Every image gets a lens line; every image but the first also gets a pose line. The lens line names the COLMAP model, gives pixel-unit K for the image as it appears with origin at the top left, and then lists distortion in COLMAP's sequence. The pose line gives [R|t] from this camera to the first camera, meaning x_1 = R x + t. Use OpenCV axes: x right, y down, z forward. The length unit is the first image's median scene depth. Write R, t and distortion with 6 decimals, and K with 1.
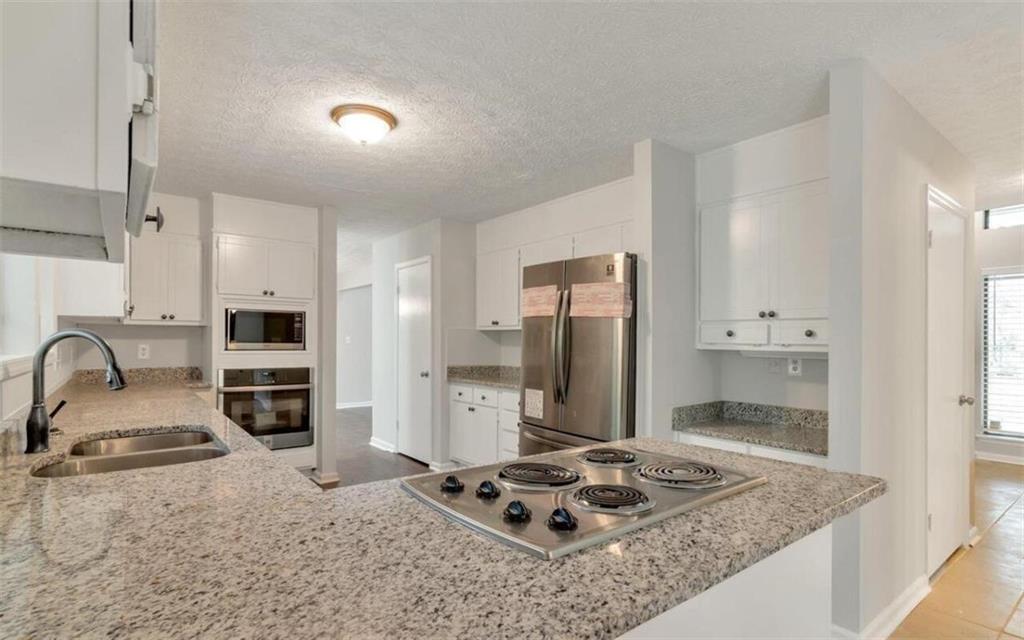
lens RADIAL K [[506.0, 0, 512.5], [0, 506.0, 342.6], [0, 0, 1]] dist [0.001891, 0.000140]
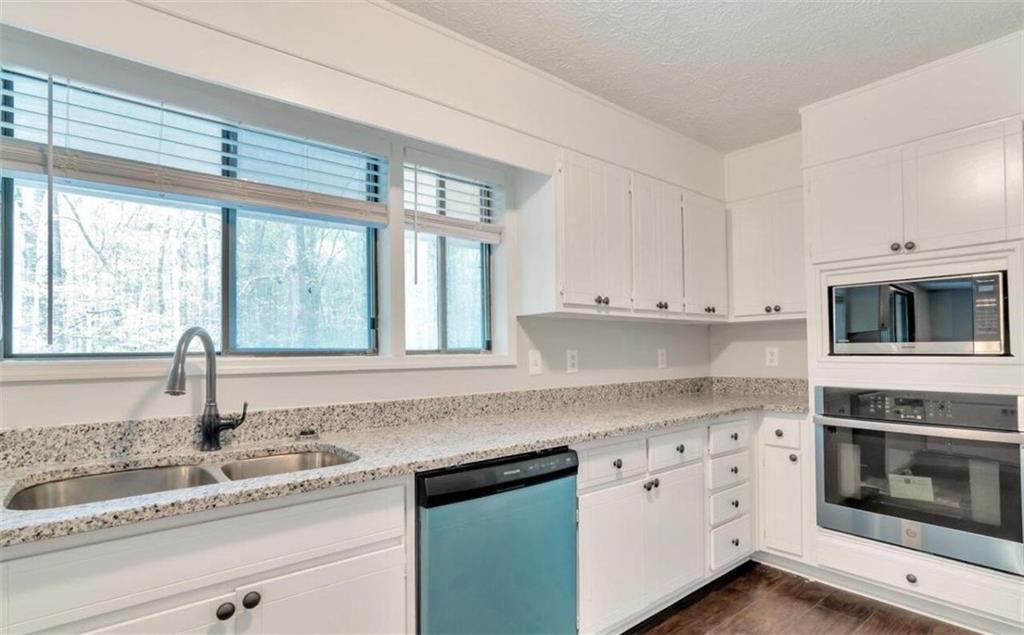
lens RADIAL K [[506.0, 0, 512.5], [0, 506.0, 340.1], [0, 0, 1]] dist [0.001891, 0.000140]
pose [[0.001235, -0.026230, -0.999655, 0.040705], [0.008226, 0.999622, -0.026219, 0.009680], [0.999965, -0.008190, 0.001450, 0.610923]]
